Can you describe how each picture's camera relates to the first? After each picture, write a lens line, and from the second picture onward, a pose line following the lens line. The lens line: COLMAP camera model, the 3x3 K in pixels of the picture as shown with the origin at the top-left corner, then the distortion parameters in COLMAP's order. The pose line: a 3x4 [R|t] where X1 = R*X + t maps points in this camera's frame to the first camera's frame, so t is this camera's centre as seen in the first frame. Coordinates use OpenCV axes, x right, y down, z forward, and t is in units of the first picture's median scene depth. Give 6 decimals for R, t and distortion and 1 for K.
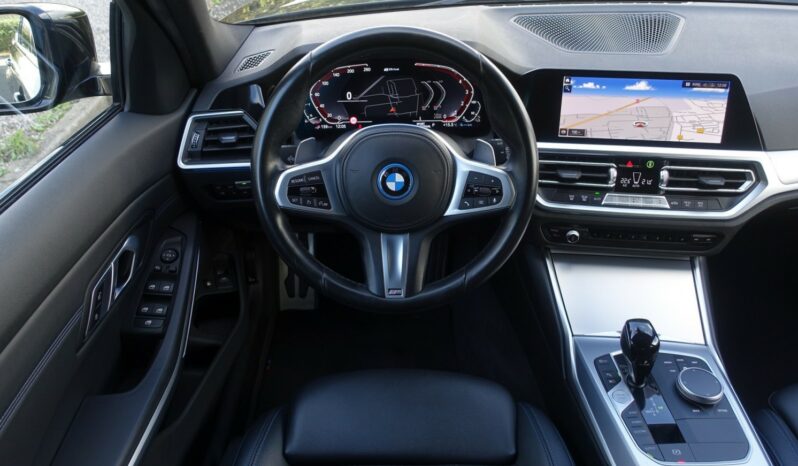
lens RADIAL K [[571.3, 0, 399.0], [0, 571.3, 233.0], [0, 0, 1]] dist [0.000318, -0.002755]
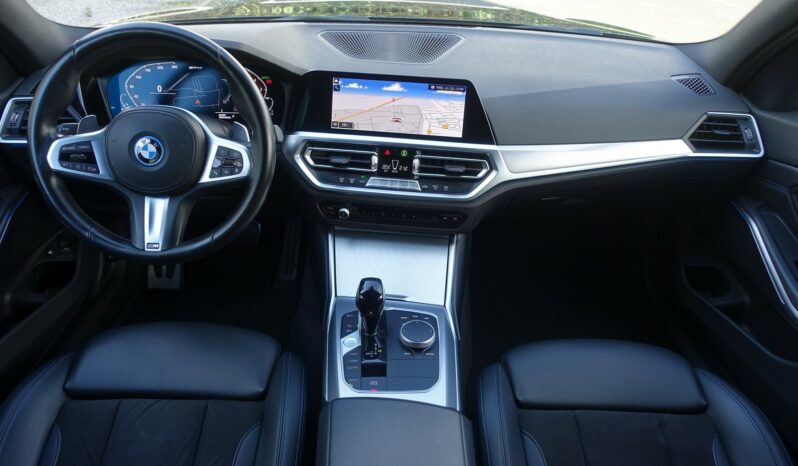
lens RADIAL K [[536.2, 0, 399.0], [0, 536.2, 233.0], [0, 0, 1]] dist [-0.004029, -0.004004]
pose [[0.998939, 0.028959, 0.035799, 0.393867], [-0.027427, 0.998717, -0.042572, 0.093820], [-0.036986, 0.041544, 0.998452, -0.108448]]
